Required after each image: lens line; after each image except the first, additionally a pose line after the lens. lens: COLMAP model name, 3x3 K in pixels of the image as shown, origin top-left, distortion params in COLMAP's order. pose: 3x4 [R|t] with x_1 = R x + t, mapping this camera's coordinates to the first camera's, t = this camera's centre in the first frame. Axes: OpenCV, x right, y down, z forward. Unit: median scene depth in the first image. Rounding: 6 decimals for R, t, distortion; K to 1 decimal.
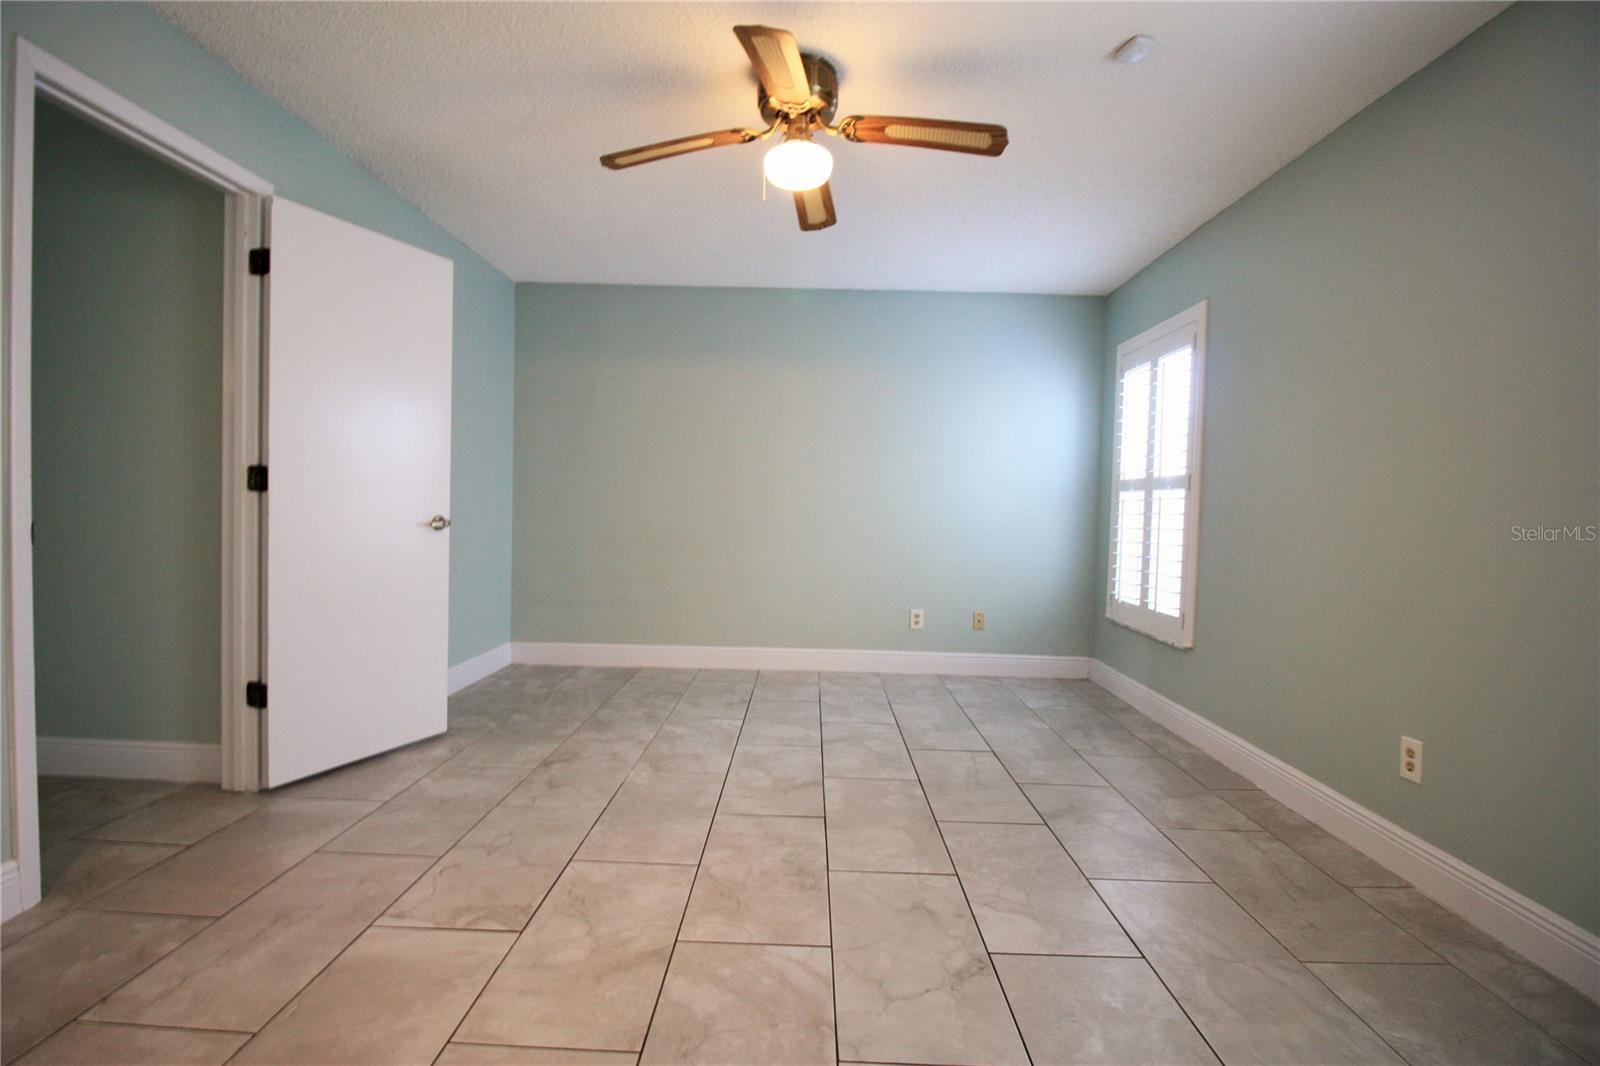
lens RADIAL K [[754.6, 0, 804.2], [0, 754.6, 524.5], [0, 0, 1]] dist [0.000134, -0.012871]
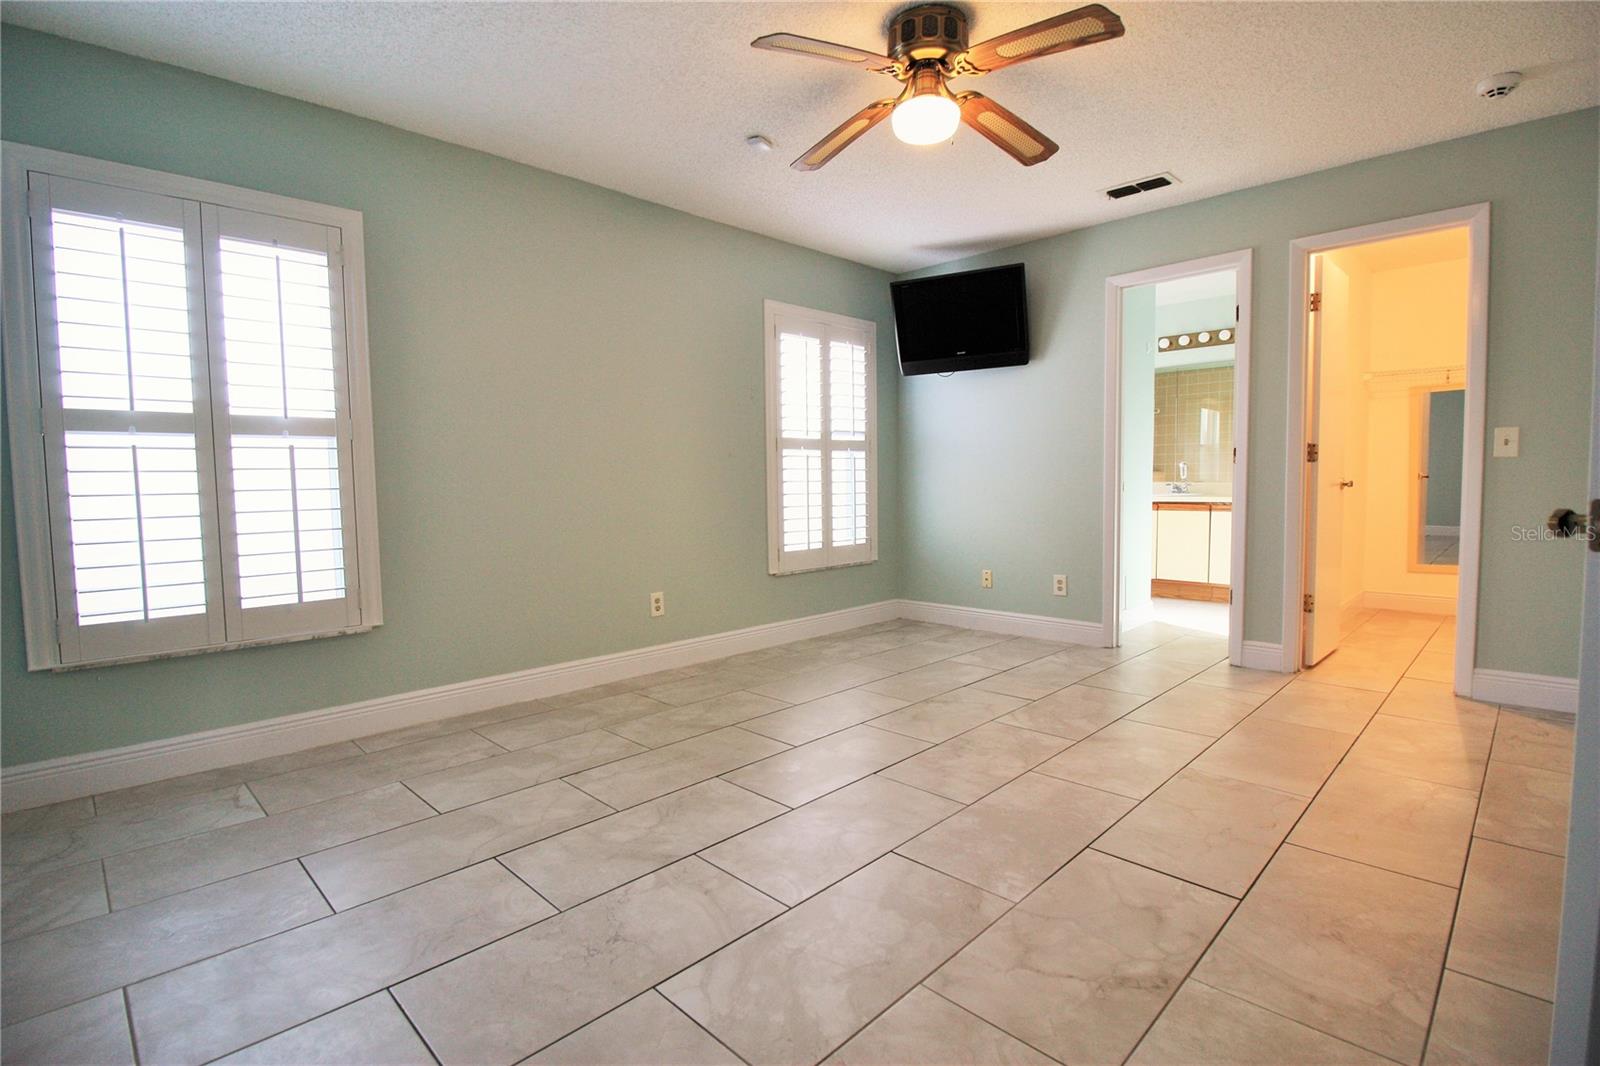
lens RADIAL K [[765.7, 0, 796.1], [0, 765.7, 526.6], [0, 0, 1]] dist [0.017678, -0.019884]
pose [[-0.711613, -0.064921, 0.699565, -0.437095], [0.009365, 0.994756, 0.101842, -0.033022], [-0.702509, 0.079024, -0.707274, 1.304628]]
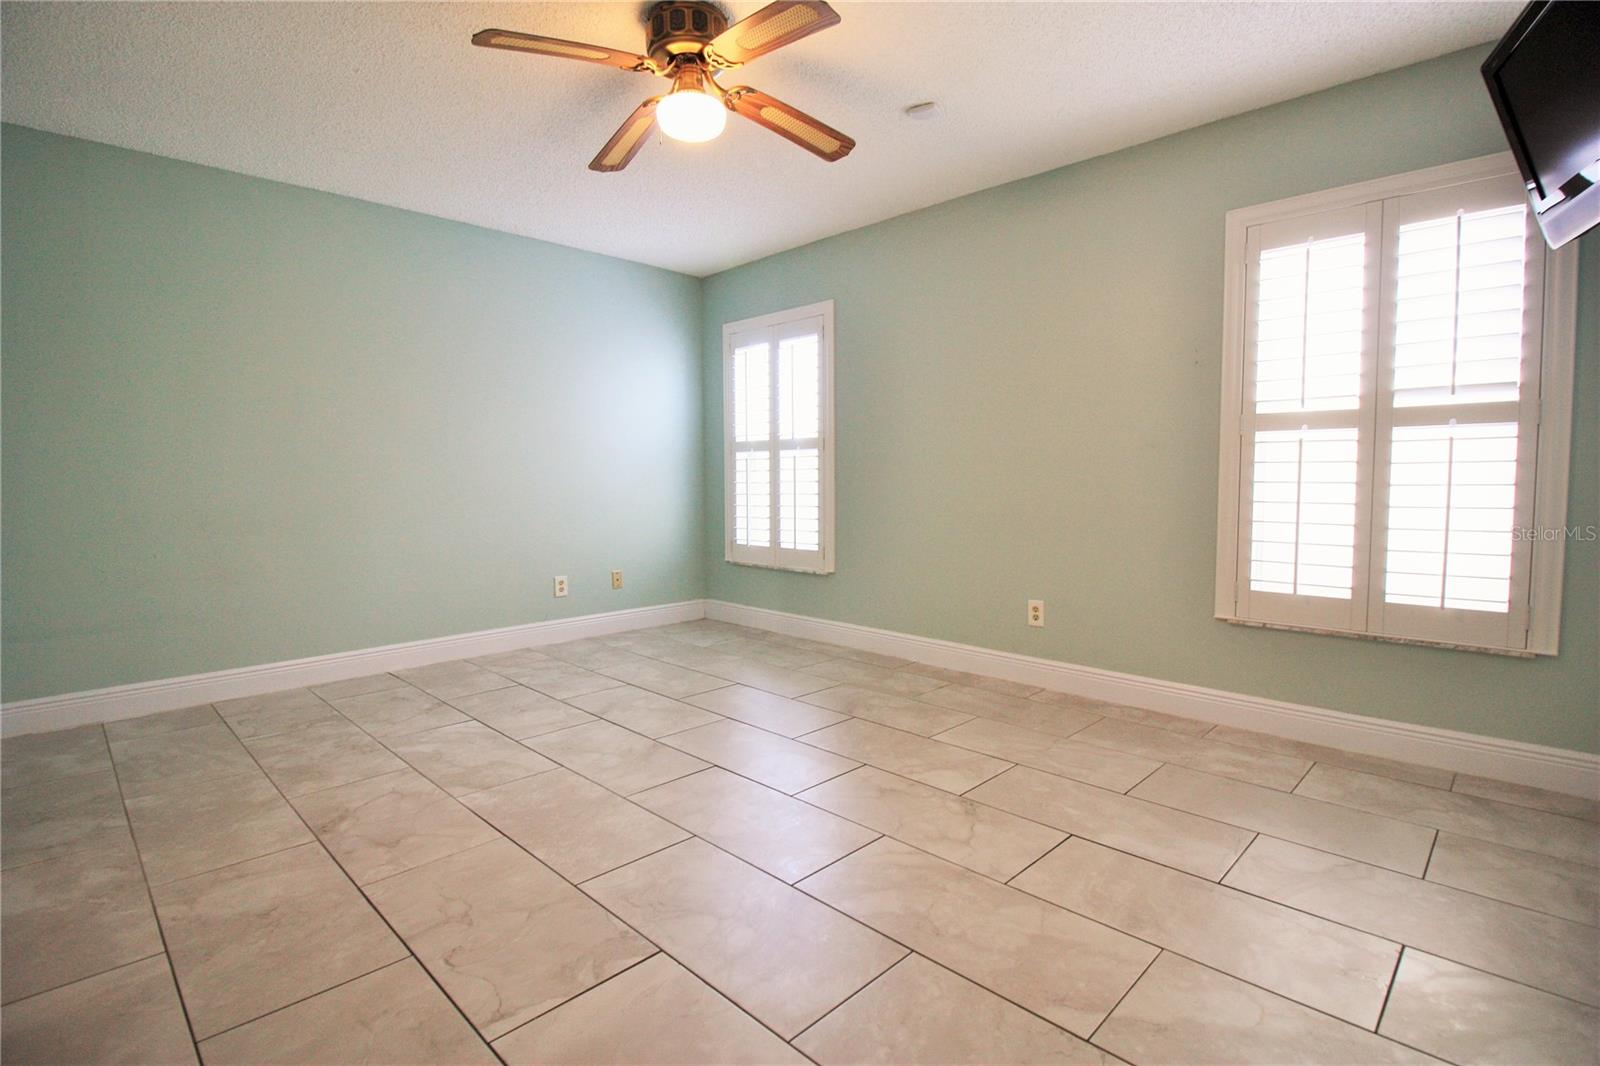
lens RADIAL K [[754.6, 0, 804.2], [0, 754.6, 524.5], [0, 0, 1]] dist [0.000134, -0.012871]
pose [[0.694629, -0.075285, 0.715418, -0.446849], [0.041931, 0.997055, 0.064210, -0.003281], [-0.718146, -0.014604, 0.695740, 0.143131]]
